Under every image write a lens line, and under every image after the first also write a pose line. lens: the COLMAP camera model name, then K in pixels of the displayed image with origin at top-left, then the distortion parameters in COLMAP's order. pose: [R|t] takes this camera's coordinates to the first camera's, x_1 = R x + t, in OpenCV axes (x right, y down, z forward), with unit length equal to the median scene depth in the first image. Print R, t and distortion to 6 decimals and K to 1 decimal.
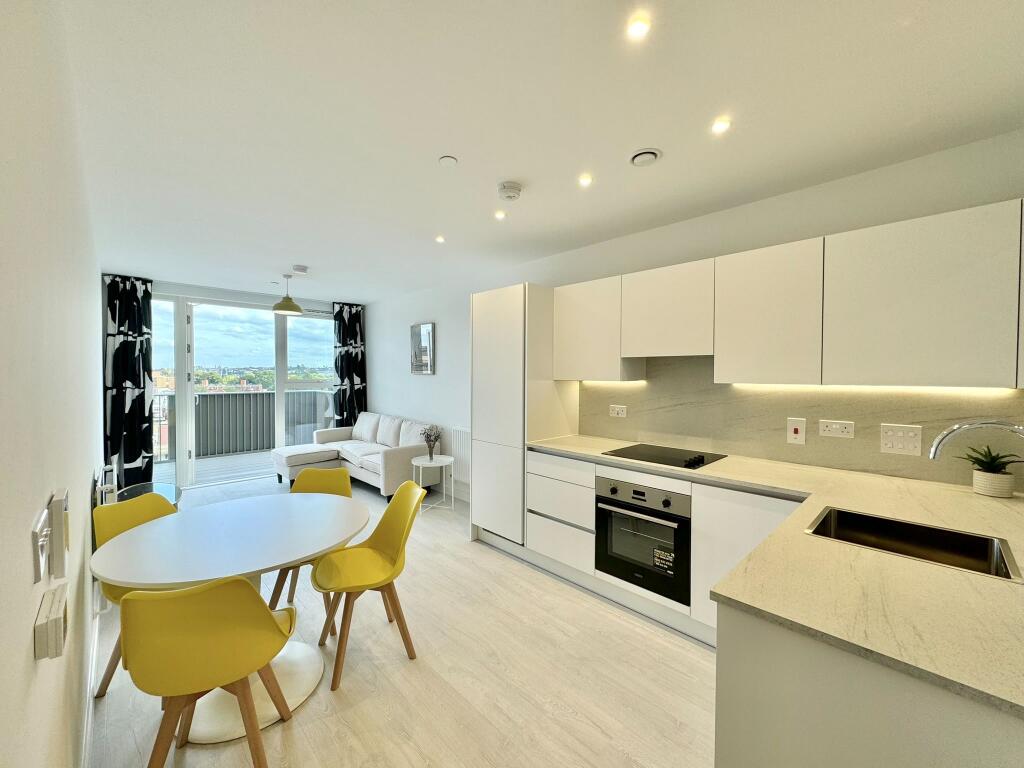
lens RADIAL K [[406.5, 0, 506.2], [0, 406.5, 378.0], [0, 0, 1]] dist [0.000922, -0.000361]
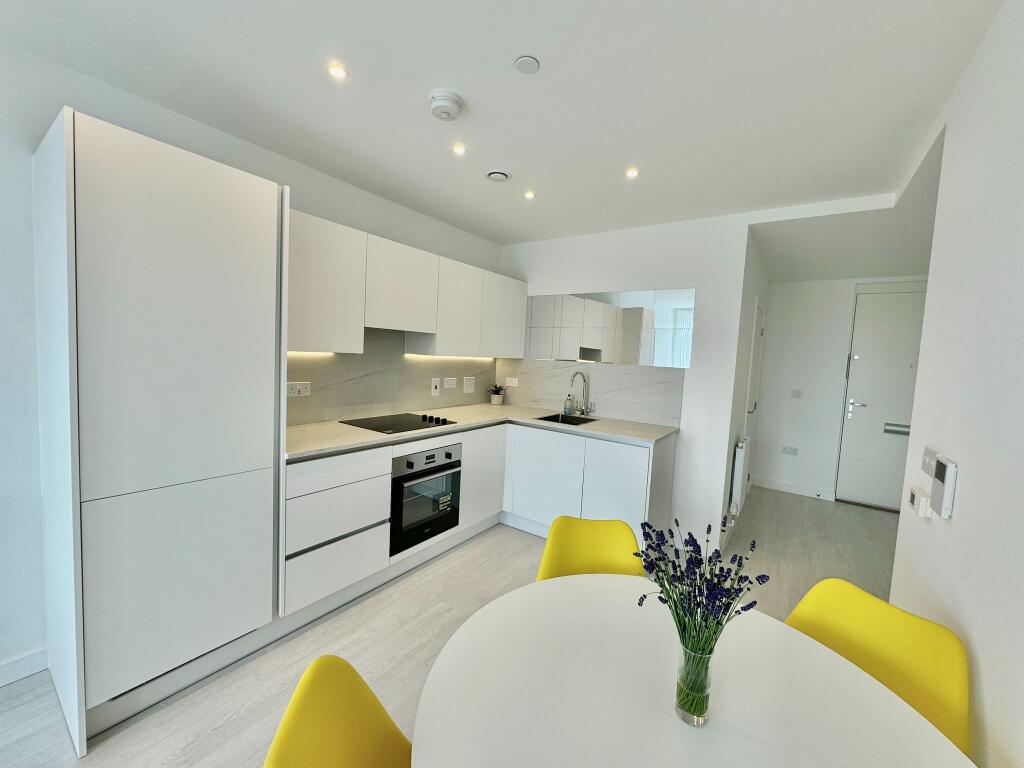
lens RADIAL K [[406.5, 0, 510.7], [0, 406.5, 381.6], [0, 0, 1]] dist [0.000922, -0.000361]
pose [[-0.195693, -0.079837, 0.977410, -0.636757], [-0.037571, 0.996559, 0.073879, -0.008272], [-0.979945, -0.022265, -0.198019, 0.826908]]
